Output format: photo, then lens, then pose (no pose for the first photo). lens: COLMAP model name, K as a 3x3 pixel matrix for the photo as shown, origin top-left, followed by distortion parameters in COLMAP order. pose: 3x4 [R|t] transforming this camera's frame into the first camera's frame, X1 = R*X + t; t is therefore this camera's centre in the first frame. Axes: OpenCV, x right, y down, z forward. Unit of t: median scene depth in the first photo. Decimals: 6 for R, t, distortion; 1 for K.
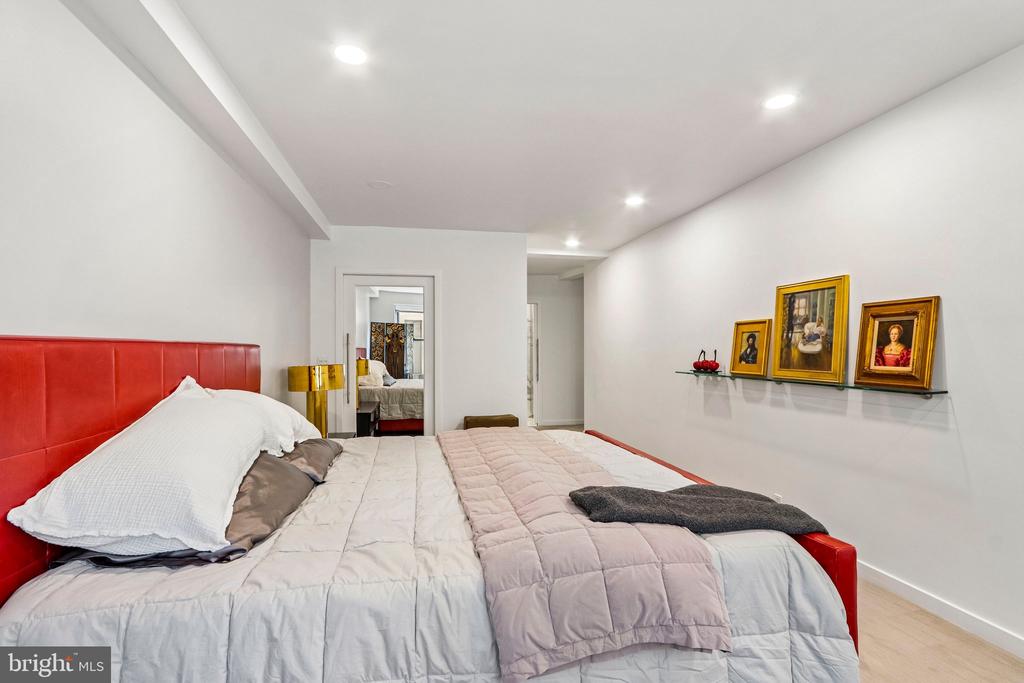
lens RADIAL K [[471.1, 0, 510.1], [0, 471.1, 345.4], [0, 0, 1]] dist [-0.020375, 0.003900]
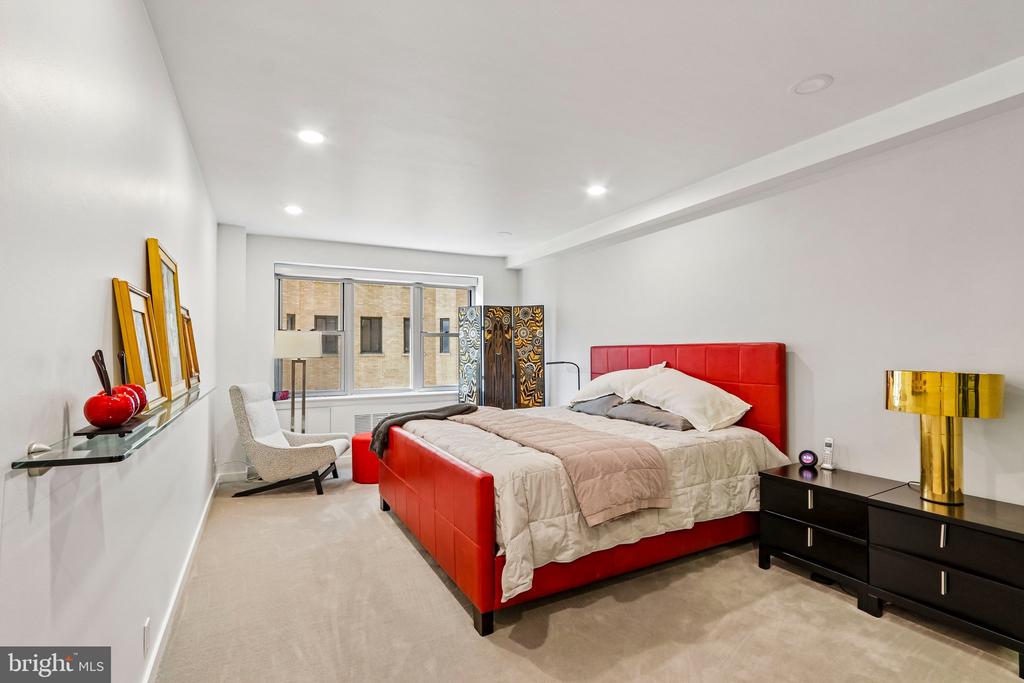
lens RADIAL K [[471.1, 0, 510.1], [0, 471.1, 345.4], [0, 0, 1]] dist [-0.020375, 0.003900]
pose [[-0.956788, 0.006788, -0.290706, 0.285777], [0.012737, 0.999746, -0.018577, 0.013443], [0.290507, -0.021478, -0.956632, 1.446922]]
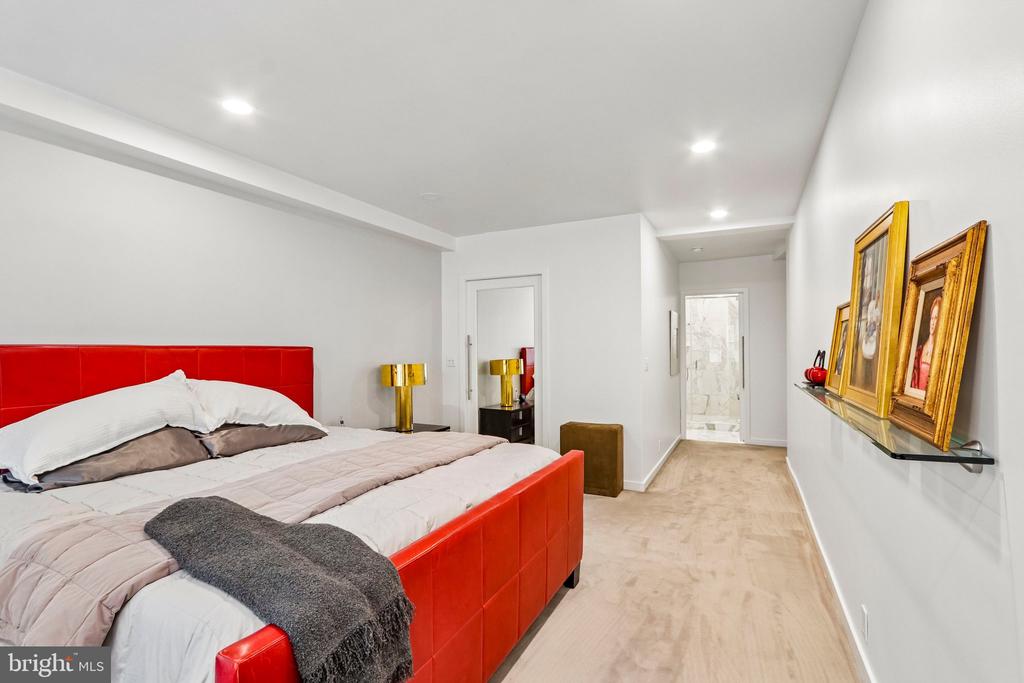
lens RADIAL K [[471.1, 0, 510.1], [0, 471.1, 345.4], [0, 0, 1]] dist [-0.020375, 0.003900]
pose [[0.791137, -0.006068, -0.611608, 0.510845], [0.006478, 0.999978, -0.001542, 0.000447], [0.611604, -0.002742, 0.791159, 0.260807]]
